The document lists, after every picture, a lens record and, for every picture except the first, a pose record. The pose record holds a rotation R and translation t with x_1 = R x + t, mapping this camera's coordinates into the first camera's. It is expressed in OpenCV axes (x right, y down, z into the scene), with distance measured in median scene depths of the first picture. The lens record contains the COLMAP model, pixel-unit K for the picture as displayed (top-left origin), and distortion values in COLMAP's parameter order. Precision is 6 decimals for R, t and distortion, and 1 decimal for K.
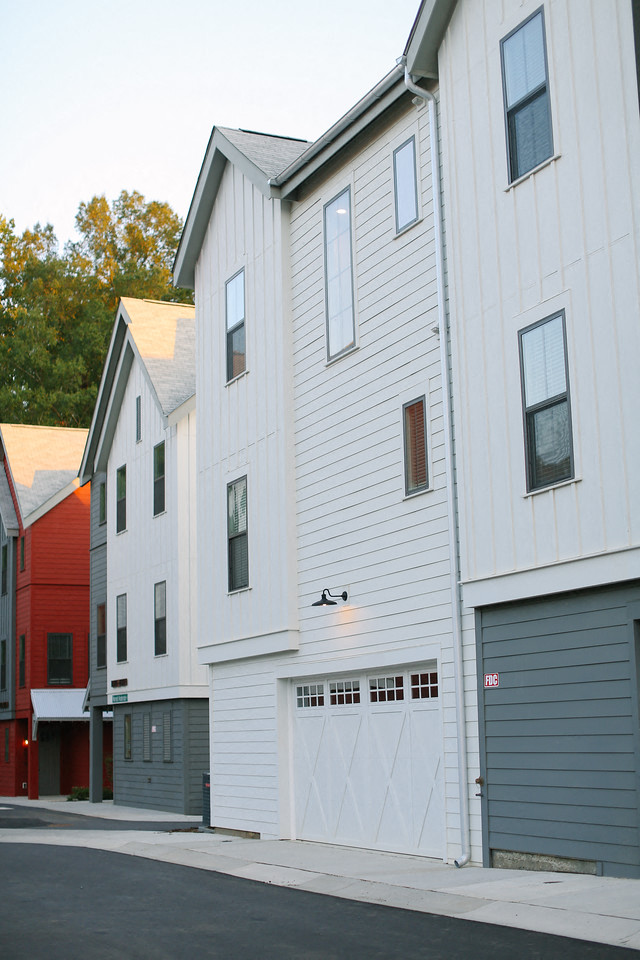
lens RADIAL K [[1413.6, 0, 320.0], [0, 1413.6, 480.0], [0, 0, 1]] dist [-0.480842, -0.018431]
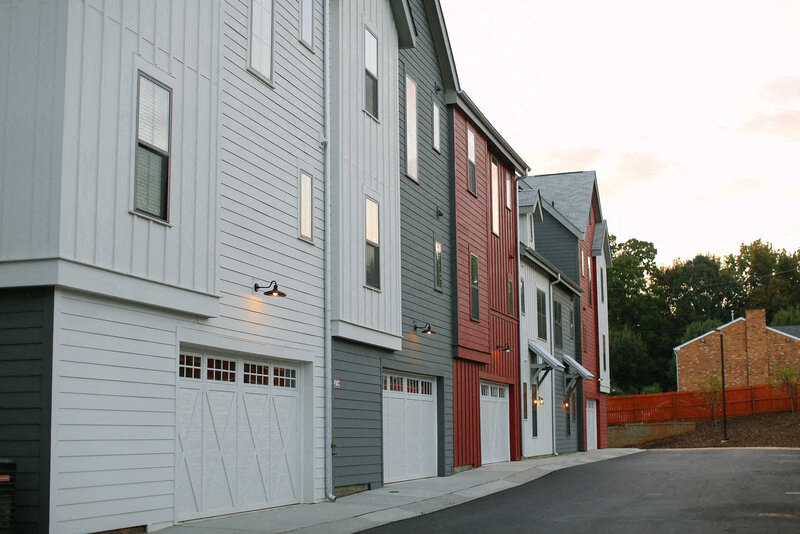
lens RADIAL K [[1178.0, 0, 400.0], [0, 1178.0, 267.0], [0, 0, 1]] dist [-0.480842, -0.018431]
pose [[-0.733958, 0.083285, 0.674070, -0.736253], [-0.138270, 0.953348, -0.268346, 0.314374], [-0.664972, -0.290158, -0.688201, 1.632696]]
